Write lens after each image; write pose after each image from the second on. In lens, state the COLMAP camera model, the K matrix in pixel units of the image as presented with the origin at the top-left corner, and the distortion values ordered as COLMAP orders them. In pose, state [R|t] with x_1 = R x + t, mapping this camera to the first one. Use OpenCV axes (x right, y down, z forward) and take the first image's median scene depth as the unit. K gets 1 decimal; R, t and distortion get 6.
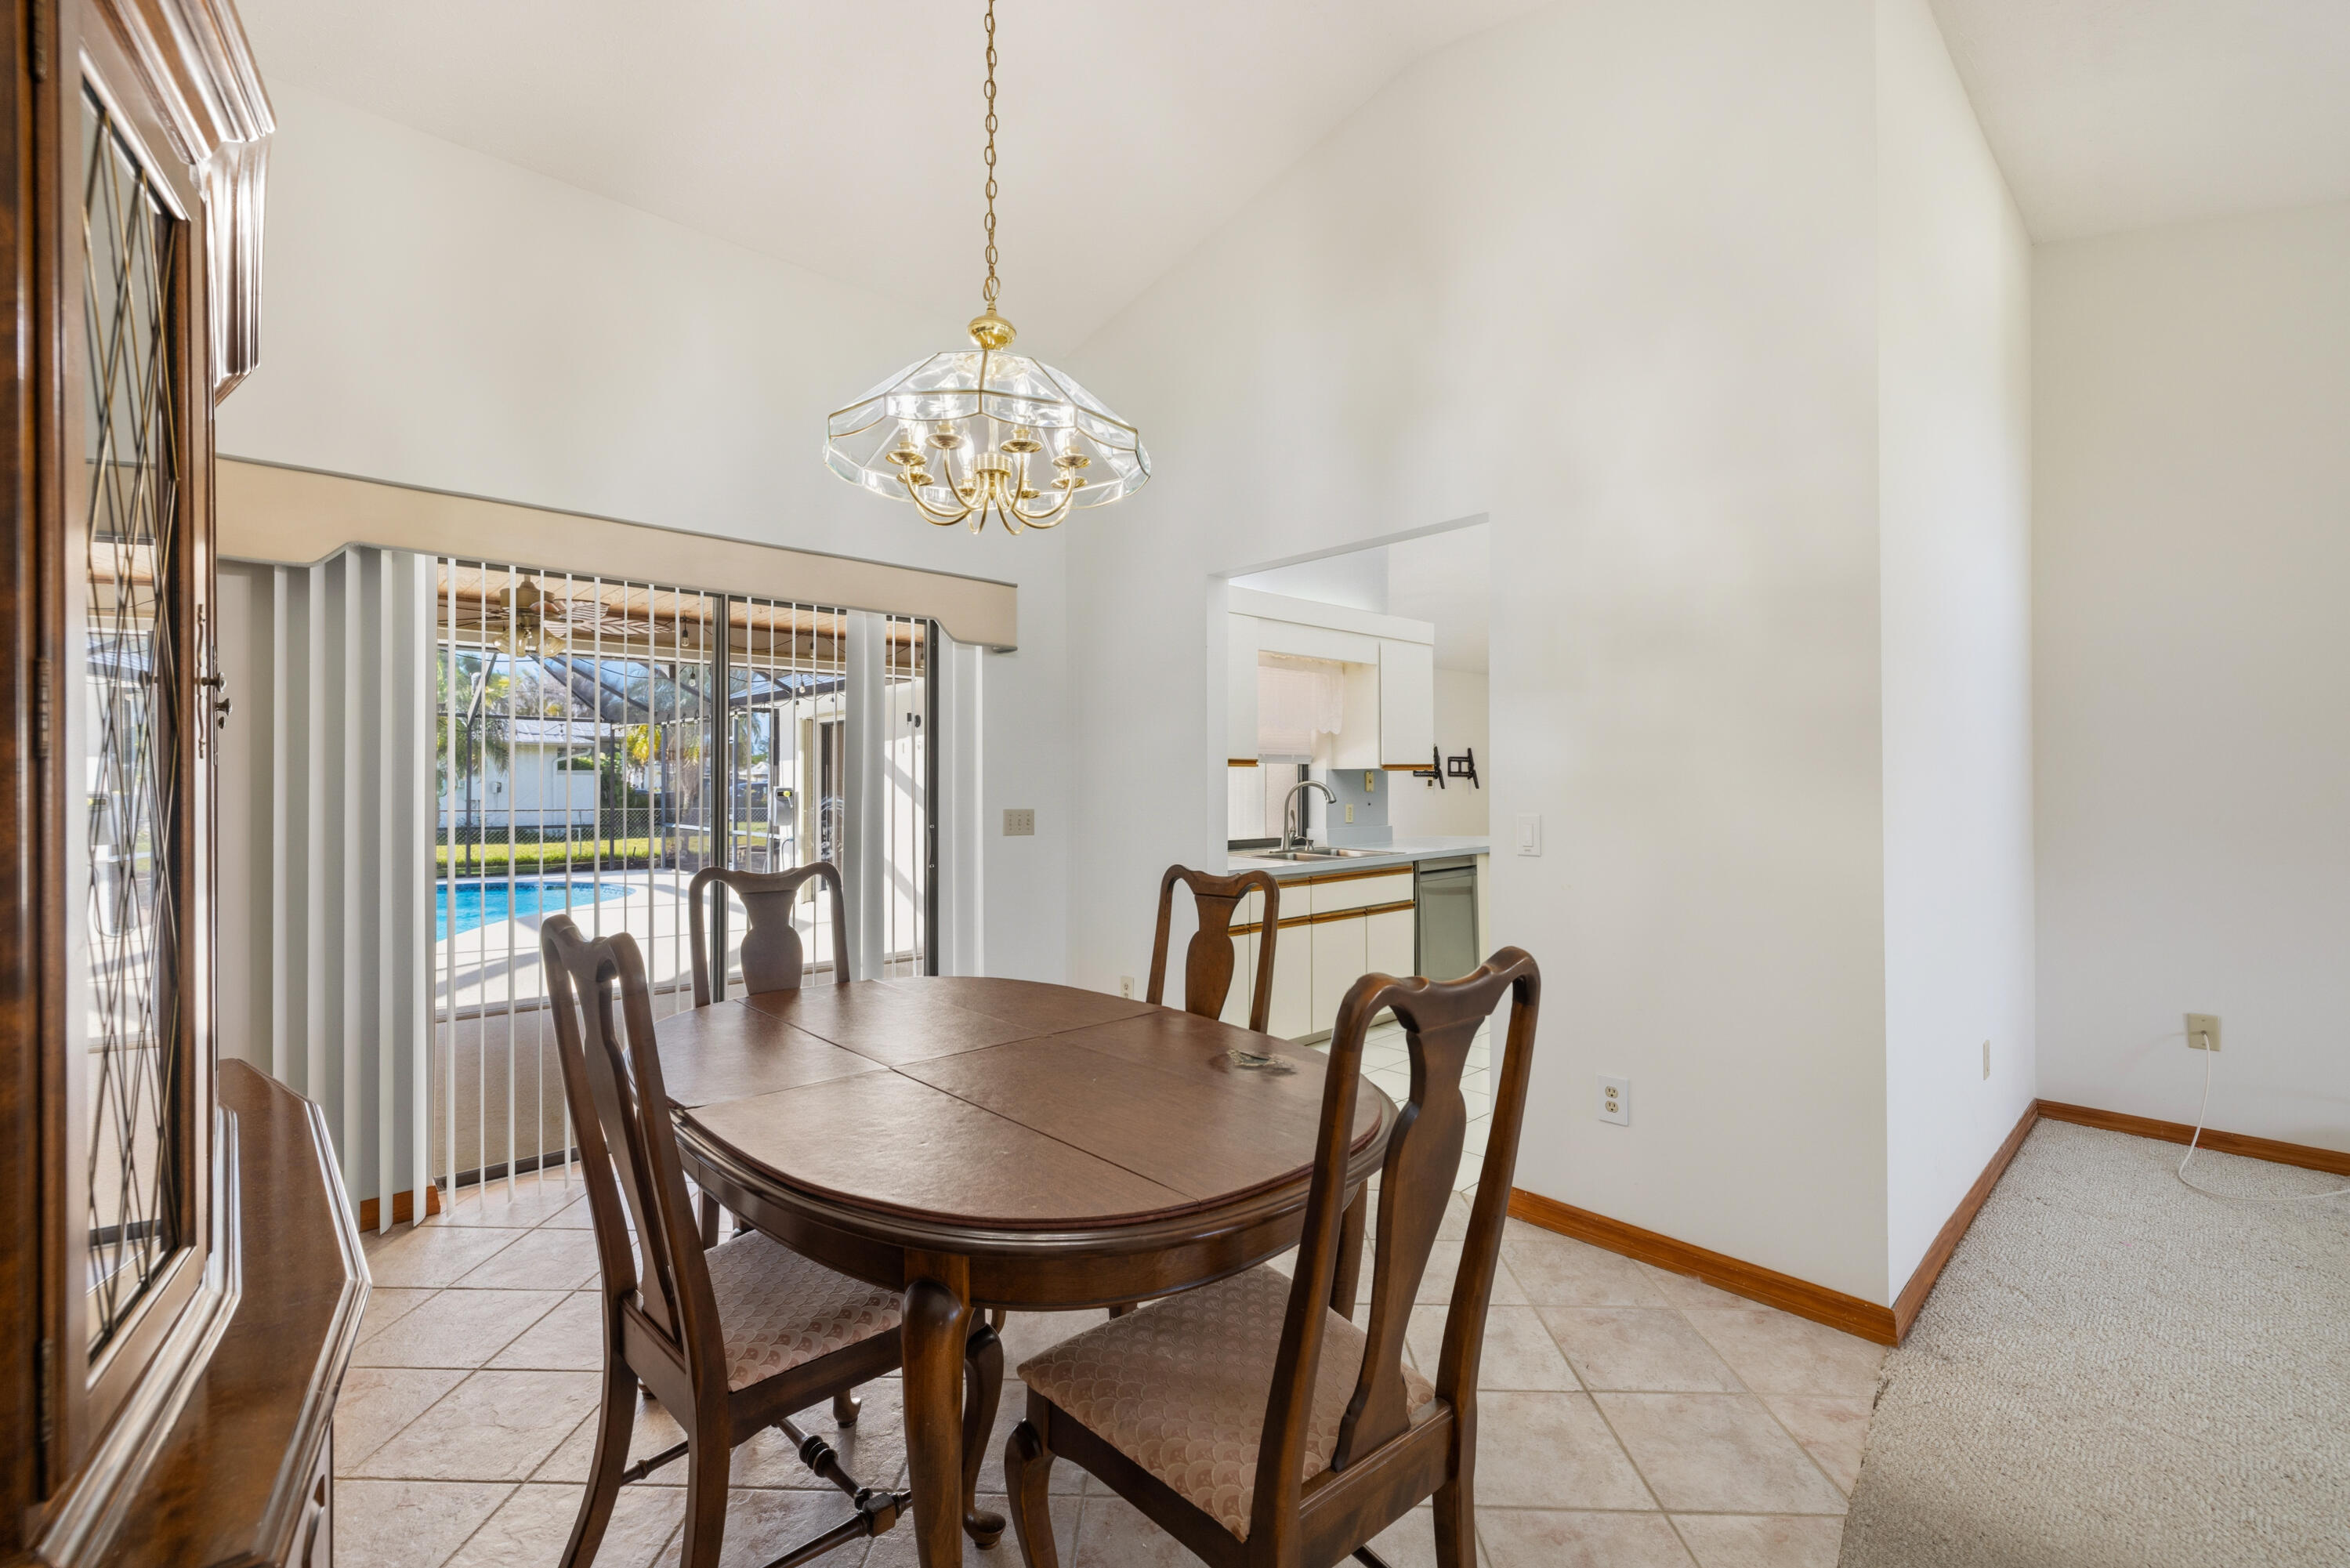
lens RADIAL K [[993.5, 0, 1162.8], [0, 993.5, 779.7], [0, 0, 1]] dist [0.000665, 0.000106]
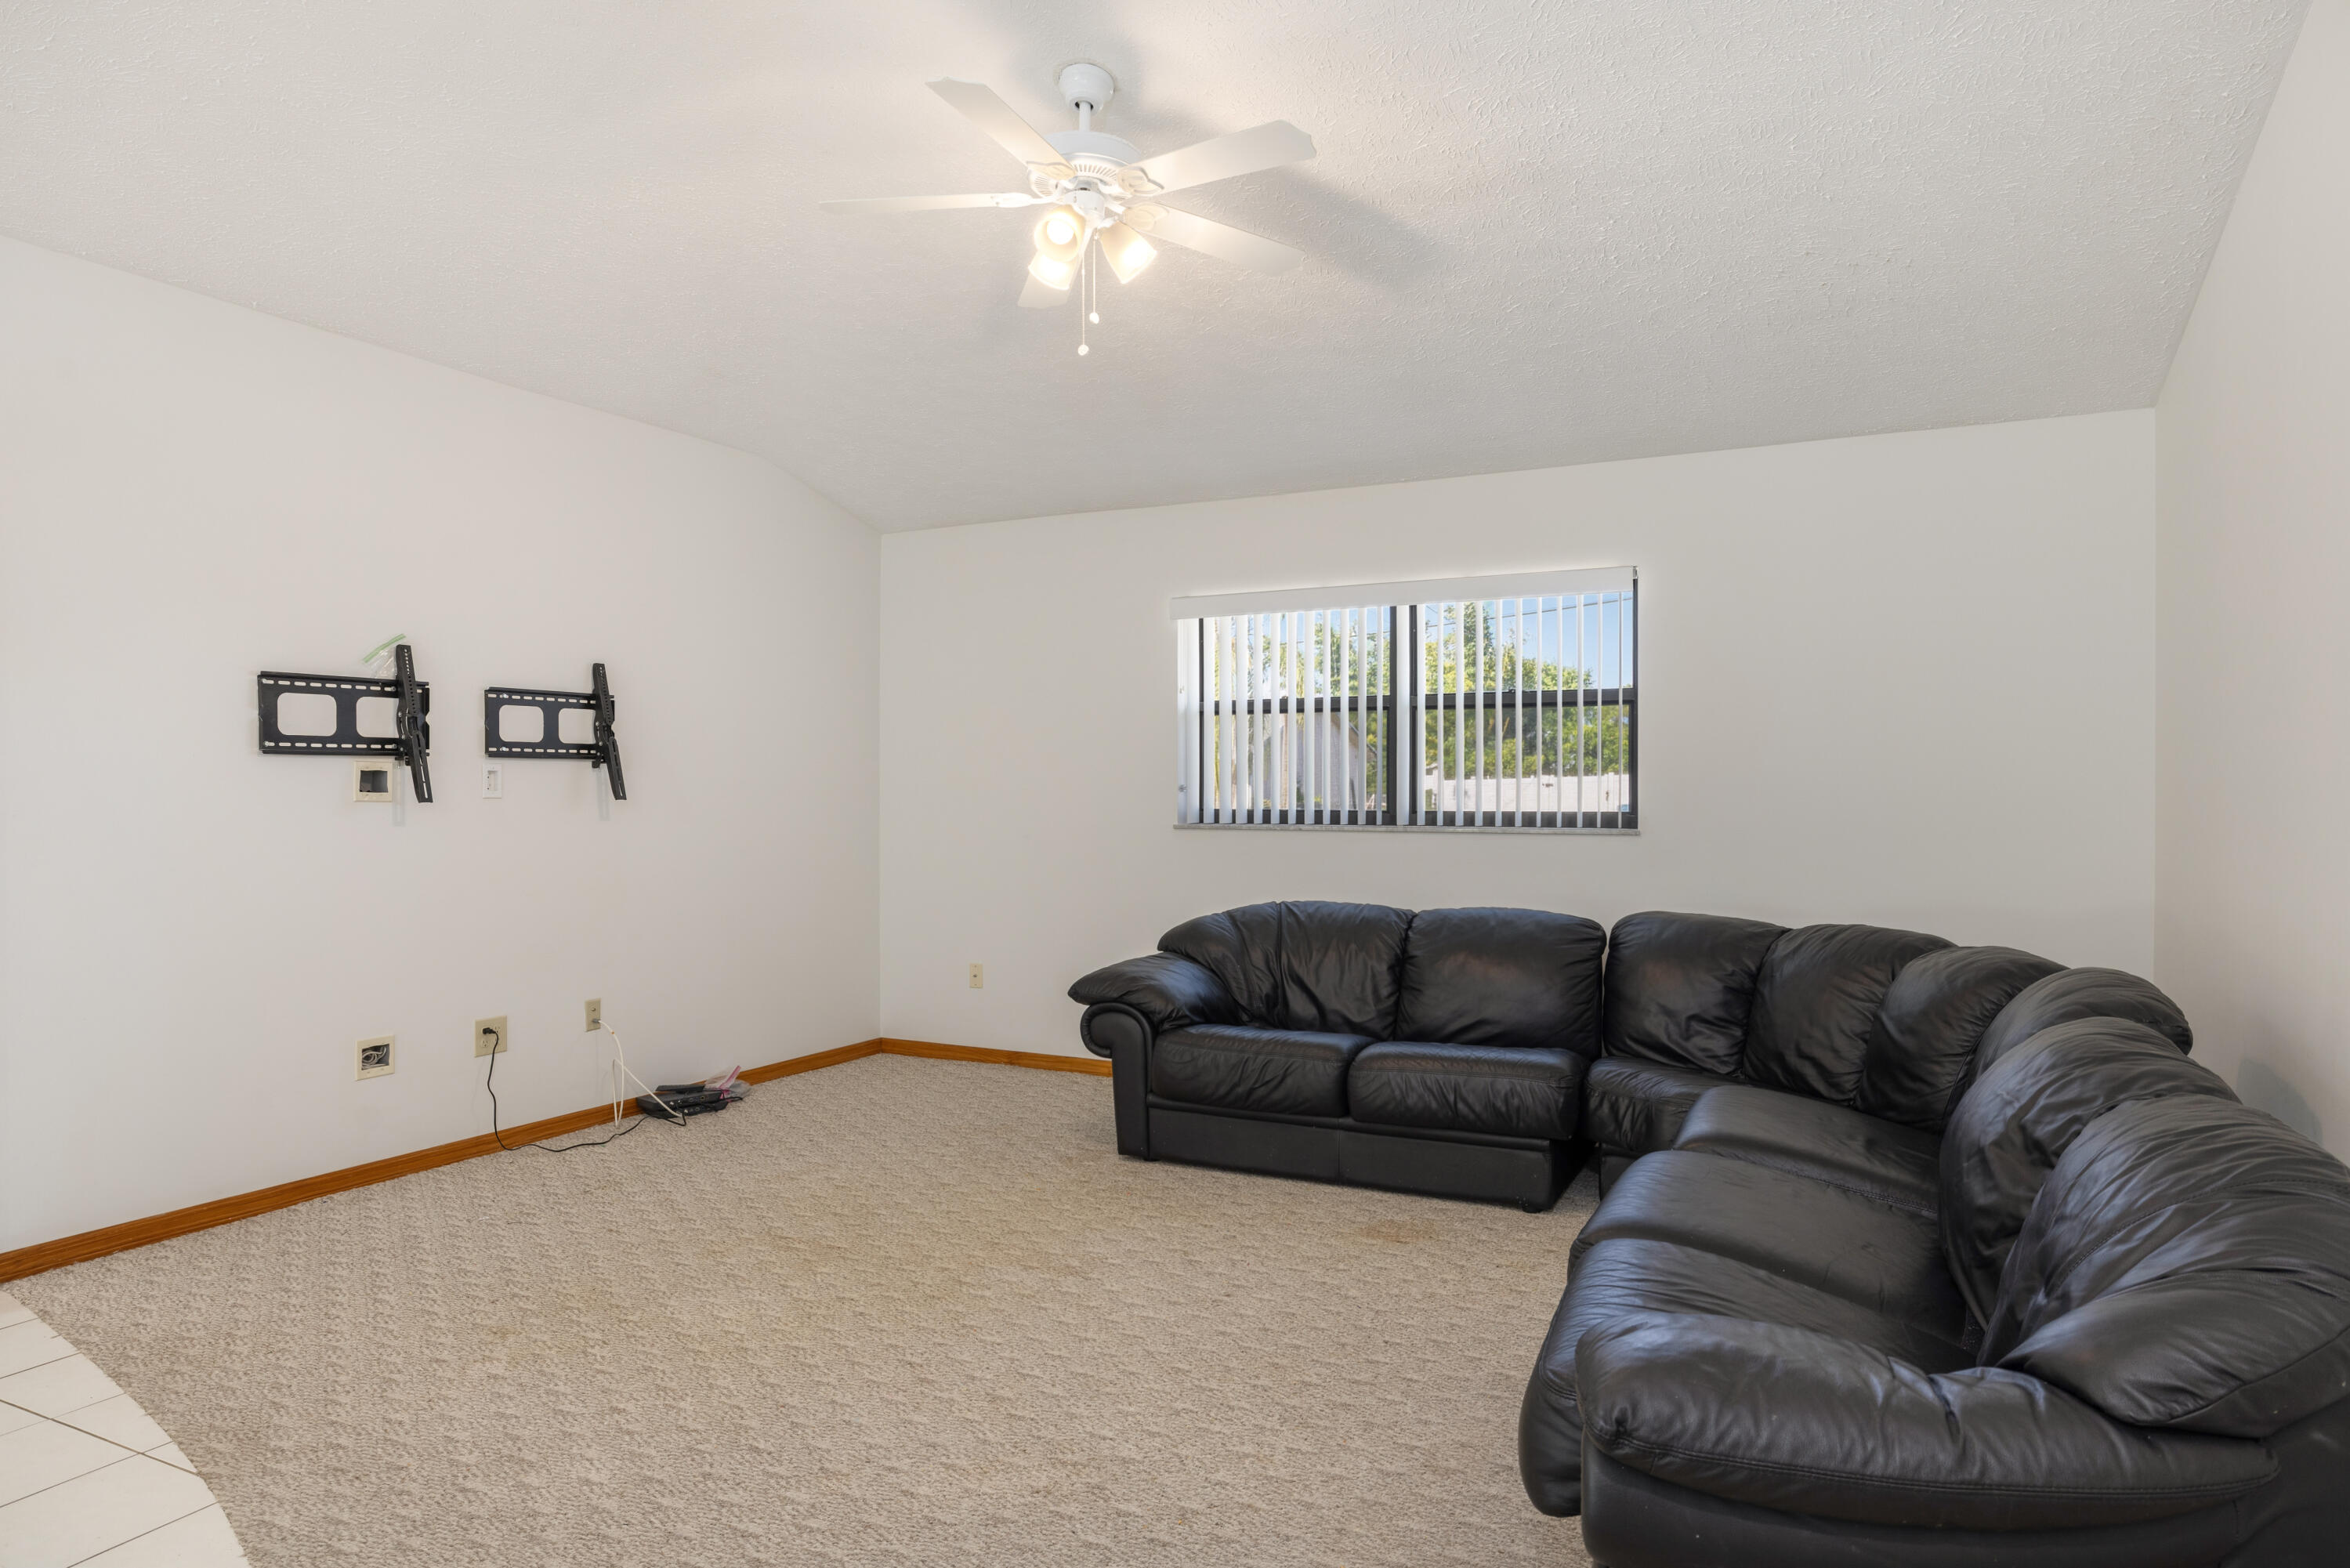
lens RADIAL K [[1404.7, 0, 1175.0], [0, 1404.7, 784.0], [0, 0, 1]] dist [-0.003078, -0.000575]
pose [[0.933934, -0.003815, 0.357425, 0.660641], [0.003220, 0.999992, 0.002262, 0.007778], [-0.357430, -0.000962, 0.933939, 1.132362]]
